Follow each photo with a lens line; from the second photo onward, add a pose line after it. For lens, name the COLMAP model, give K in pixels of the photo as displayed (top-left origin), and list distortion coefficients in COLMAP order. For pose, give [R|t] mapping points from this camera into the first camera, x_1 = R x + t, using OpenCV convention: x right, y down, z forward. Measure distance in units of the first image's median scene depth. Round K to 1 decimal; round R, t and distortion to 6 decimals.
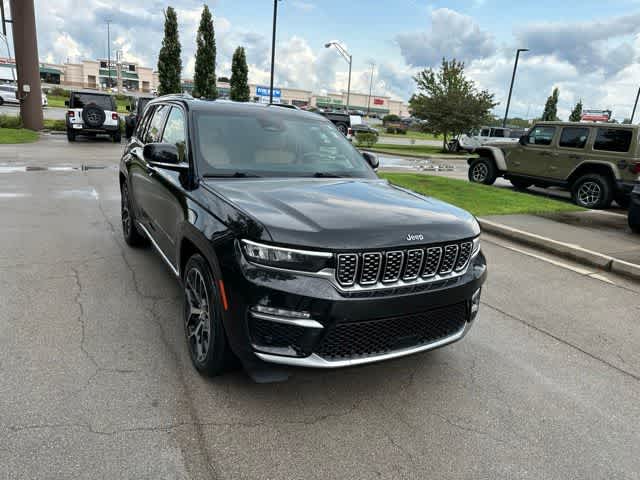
lens RADIAL K [[451.1, 0, 320.0], [0, 451.1, 240.0], [0, 0, 1]] dist [0.032300, -0.034359]
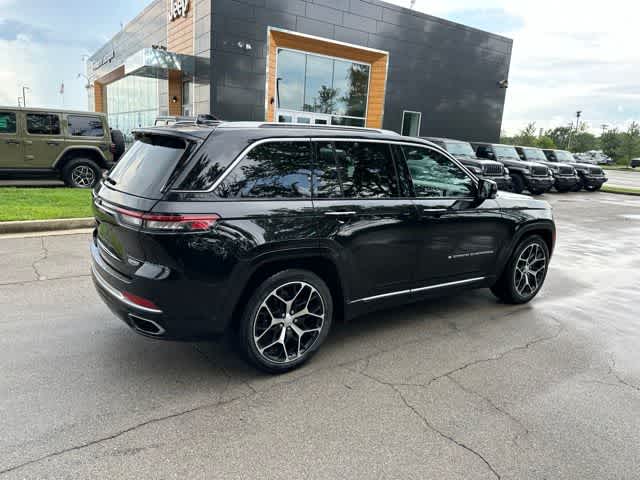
lens RADIAL K [[450.9, 0, 320.2], [0, 450.9, 232.3], [0, 0, 1]] dist [0.042241, -0.041907]
pose [[-0.078906, -0.279349, 0.956942, -0.387308], [0.202241, 0.935487, 0.289762, -0.134119], [-0.976152, 0.216397, -0.017319, 0.379766]]
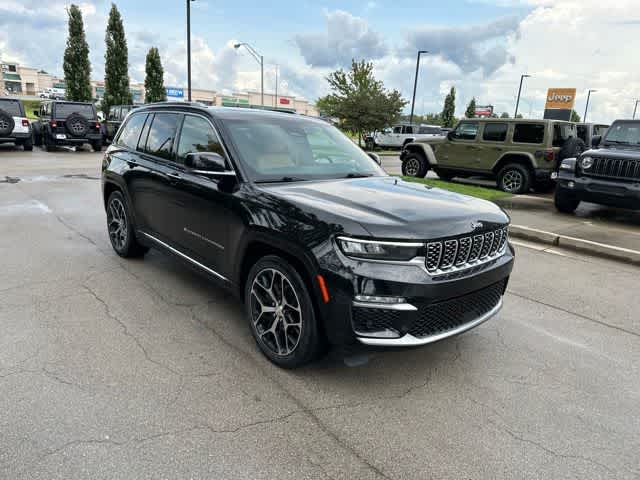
lens RADIAL K [[450.9, 0, 320.2], [0, 450.9, 232.3], [0, 0, 1]] dist [0.042241, -0.041907]
pose [[0.979145, -0.071331, 0.190230, -0.076264], [0.074101, 0.997223, -0.007479, -0.001492], [-0.189168, 0.021419, 0.981711, -0.013754]]
